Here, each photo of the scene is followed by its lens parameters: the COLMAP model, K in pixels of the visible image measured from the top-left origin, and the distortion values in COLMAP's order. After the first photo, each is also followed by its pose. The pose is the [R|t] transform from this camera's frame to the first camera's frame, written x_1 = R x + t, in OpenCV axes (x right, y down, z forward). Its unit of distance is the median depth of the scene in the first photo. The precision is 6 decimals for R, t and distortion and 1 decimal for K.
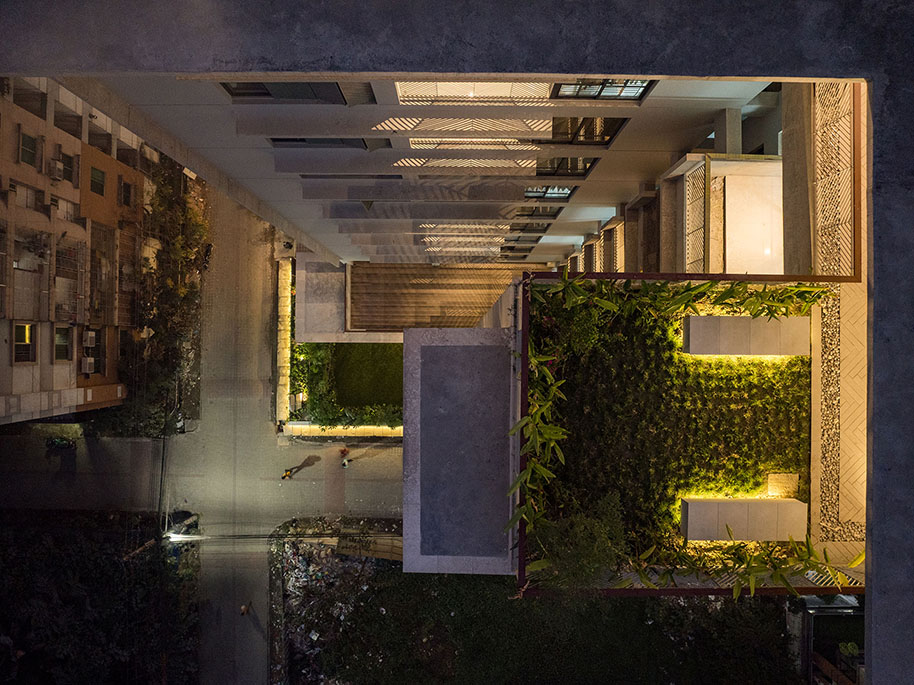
lens RADIAL K [[646.1, 0, 456.9], [0, 646.1, 345.0], [0, 0, 1]] dist [-0.033972, 0.003518]
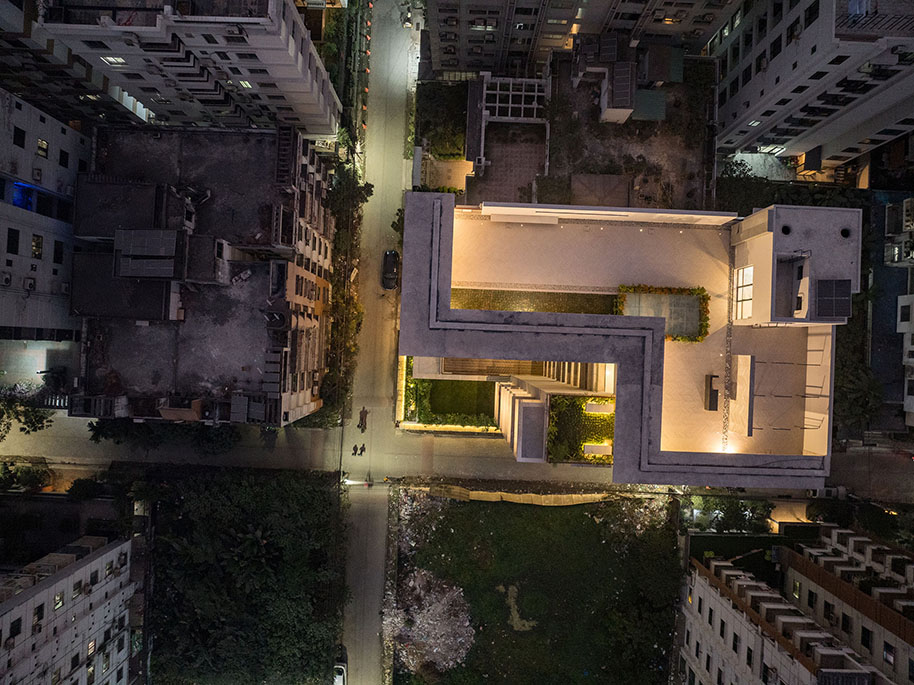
lens RADIAL K [[646.1, 0, 457.1], [0, 646.1, 341.3], [0, 0, 1]] dist [-0.033972, 0.003518]
pose [[0.999517, 0.030739, 0.004560, -0.129411], [-0.030705, 0.999503, -0.007187, -0.094658], [-0.004778, 0.007044, 0.999964, -0.791716]]
